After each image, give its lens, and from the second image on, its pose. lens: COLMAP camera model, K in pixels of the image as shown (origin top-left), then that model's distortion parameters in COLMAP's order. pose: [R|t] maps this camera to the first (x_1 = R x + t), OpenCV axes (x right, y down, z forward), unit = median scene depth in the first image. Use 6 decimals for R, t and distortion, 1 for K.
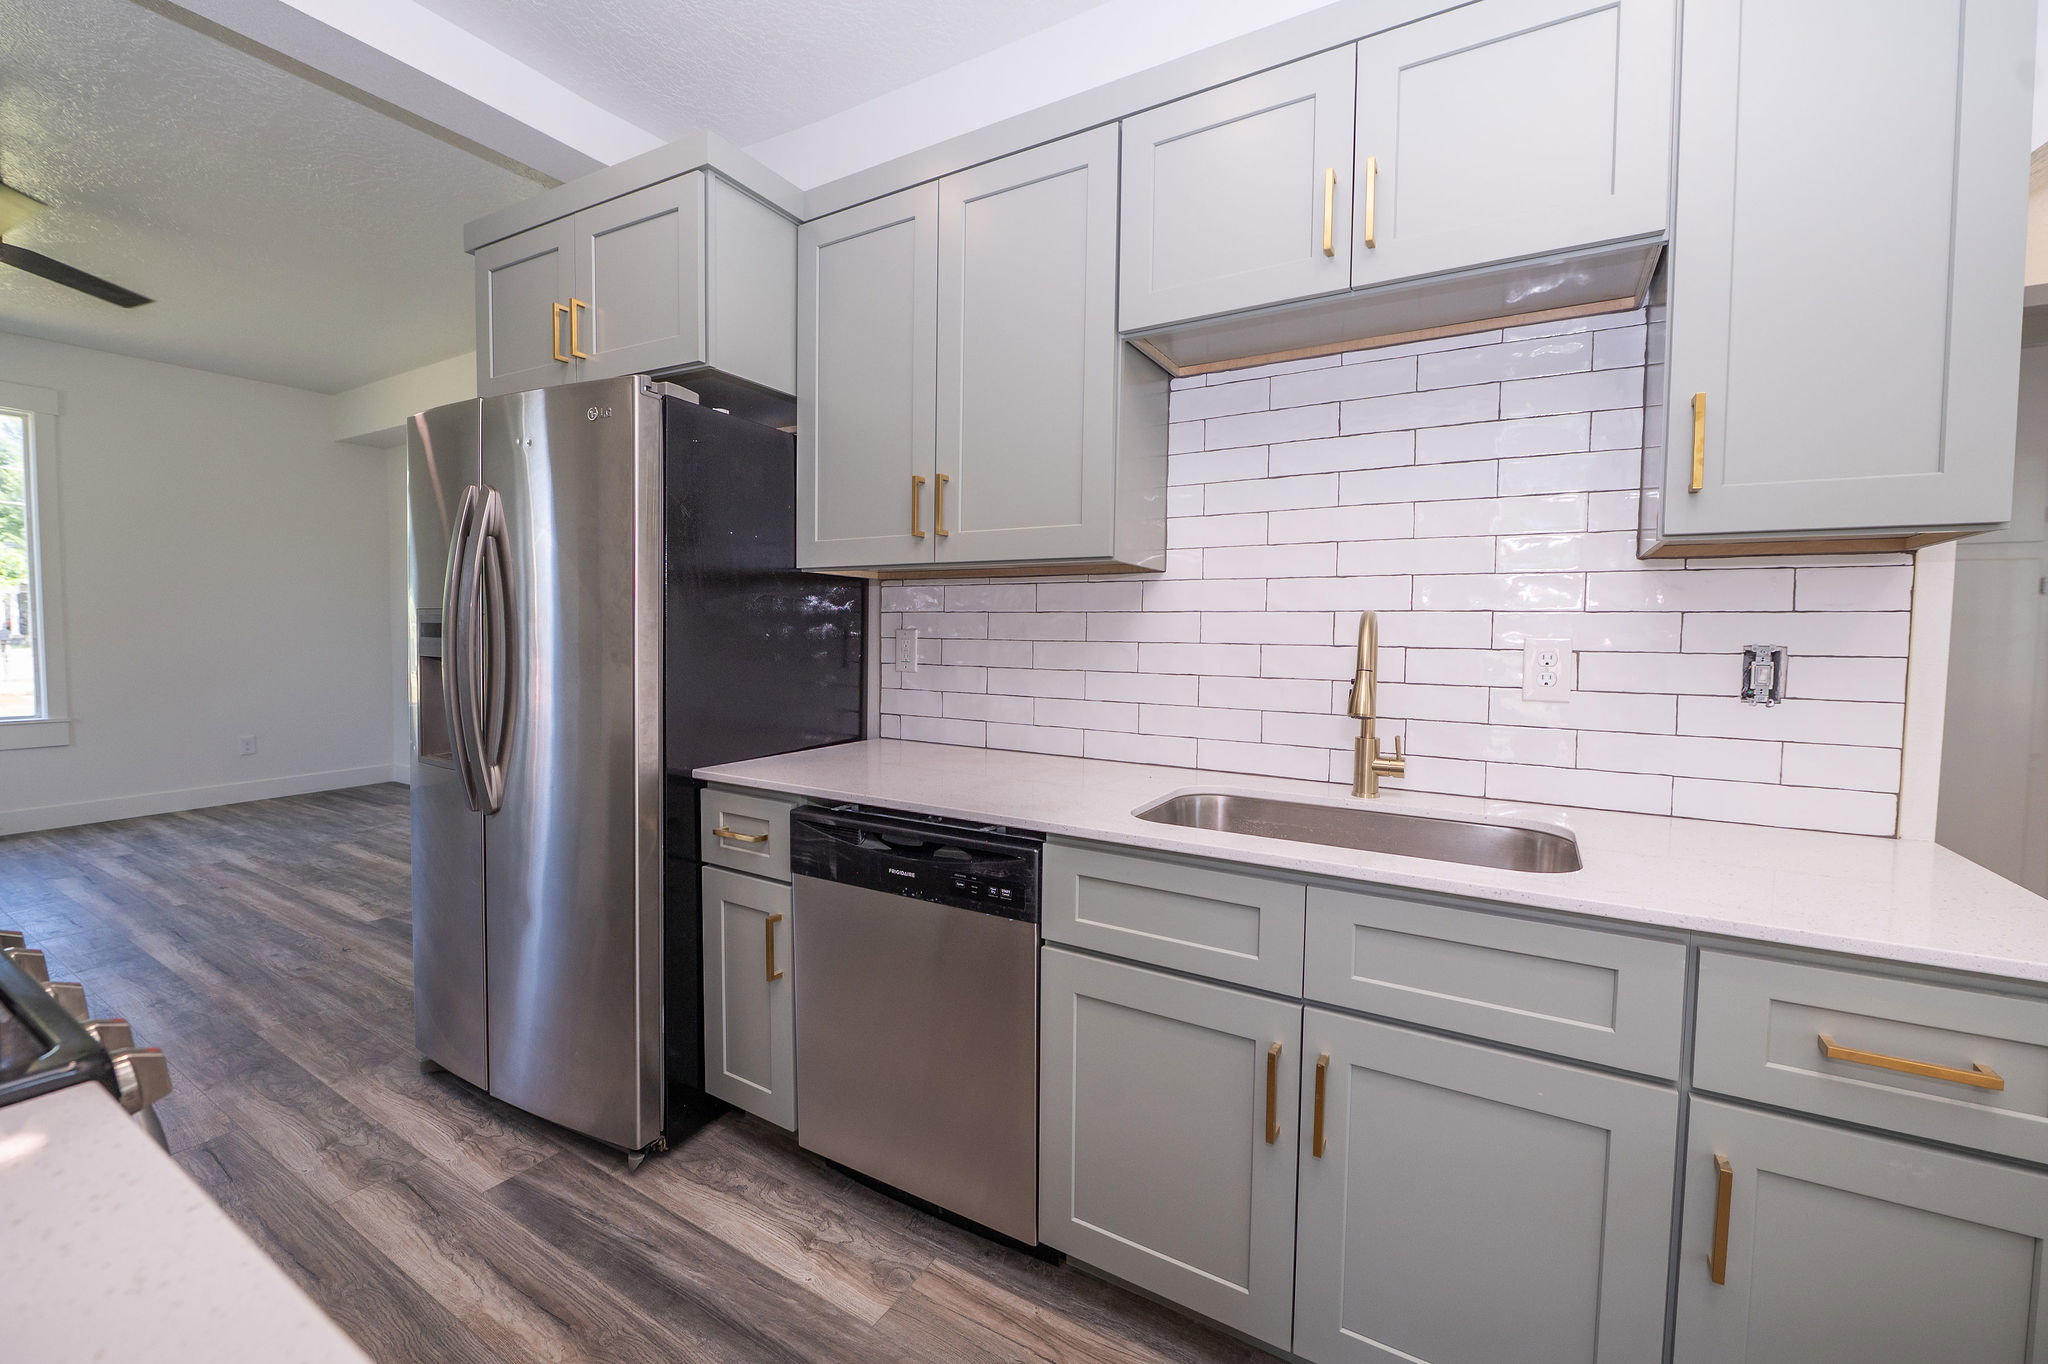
lens RADIAL K [[834.4, 0, 1022.1], [0, 834.4, 672.5], [0, 0, 1]] dist [-0.009540, -0.000453]
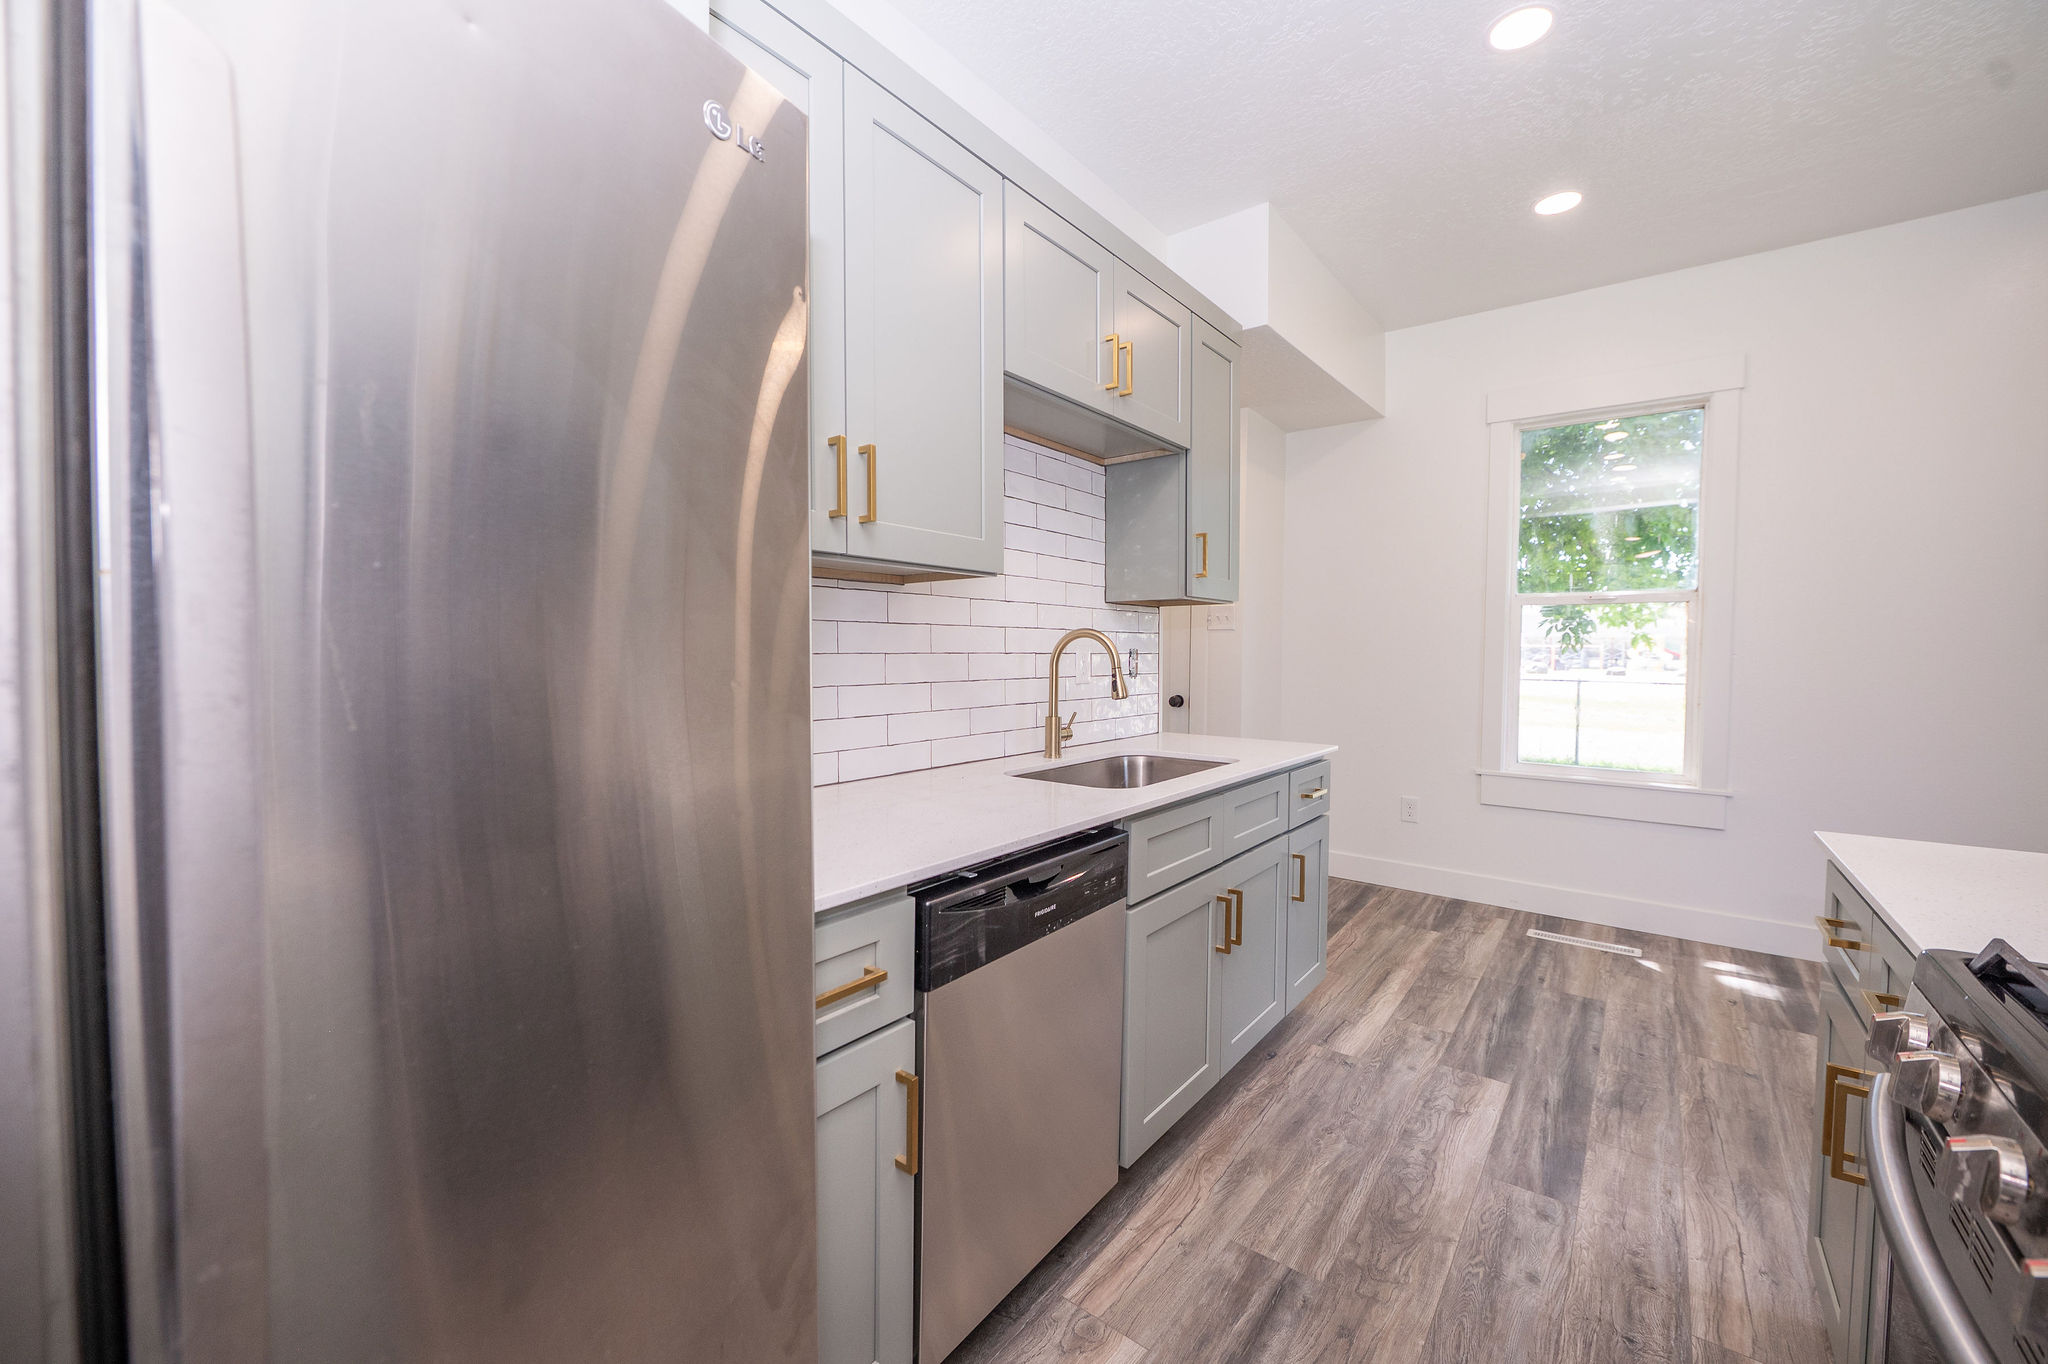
lens RADIAL K [[823.1, 0, 1028.0], [0, 823.1, 672.7], [0, 0, 1]] dist [-0.010891, -0.000190]
pose [[0.112565, -0.040633, 0.992813, -0.886193], [0.047264, 0.998252, 0.035497, -0.043747], [-0.992520, 0.042928, 0.114288, 0.783490]]
